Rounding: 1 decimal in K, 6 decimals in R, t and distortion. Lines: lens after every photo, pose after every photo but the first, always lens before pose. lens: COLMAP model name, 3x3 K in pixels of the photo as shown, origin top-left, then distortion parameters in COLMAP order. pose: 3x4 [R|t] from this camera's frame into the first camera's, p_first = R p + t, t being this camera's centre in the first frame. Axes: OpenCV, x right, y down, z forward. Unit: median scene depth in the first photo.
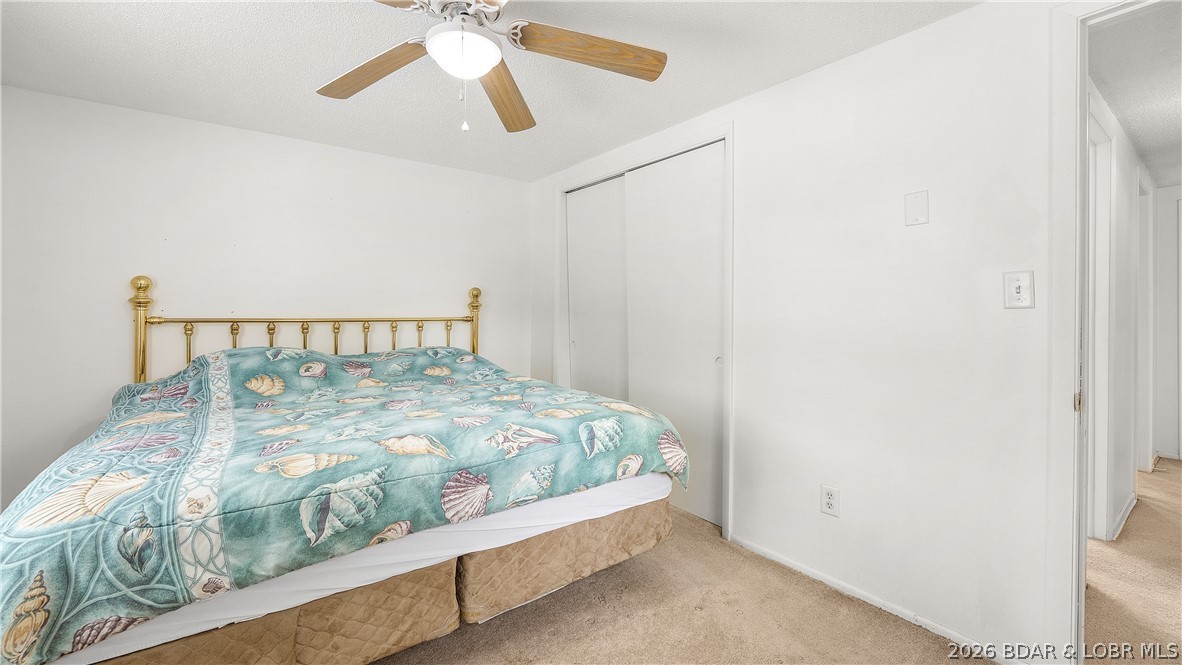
lens RADIAL K [[485.3, 0, 584.1], [0, 485.3, 329.9], [0, 0, 1]] dist [-0.000538, -0.000094]
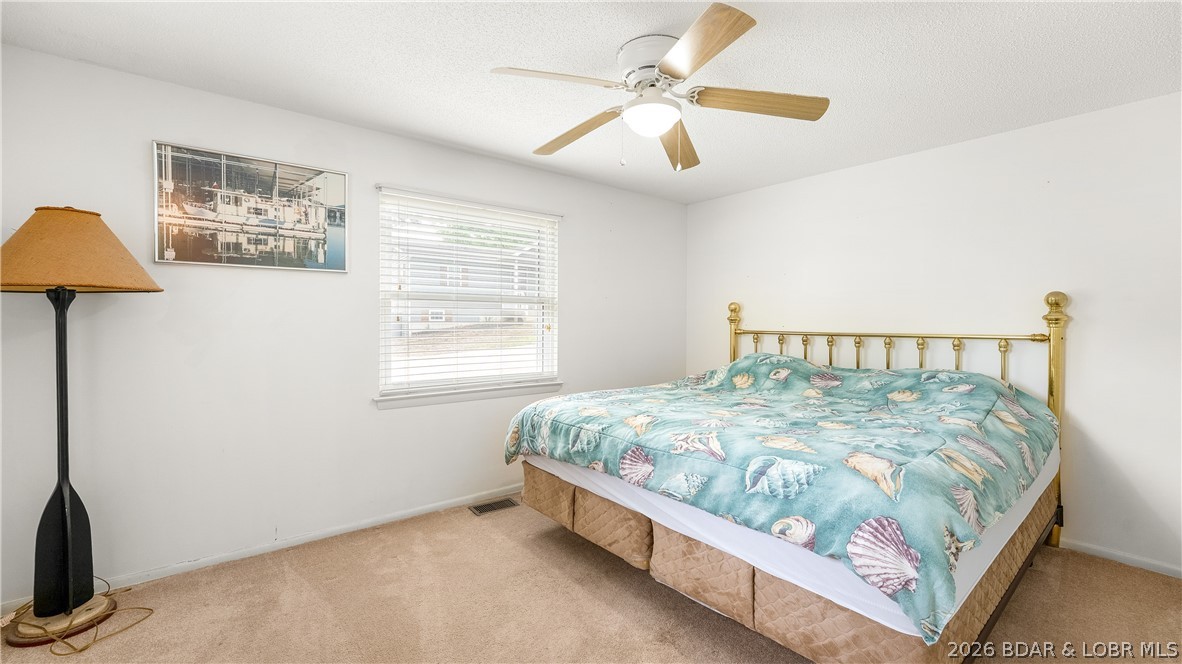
lens RADIAL K [[485.3, 0, 584.1], [0, 485.3, 329.4], [0, 0, 1]] dist [-0.000538, -0.000094]
pose [[0.049780, 0.007939, -0.998729, 0.831437], [-0.045159, 0.998964, 0.005690, -0.018678], [0.997739, 0.044818, 0.050087, 0.625279]]
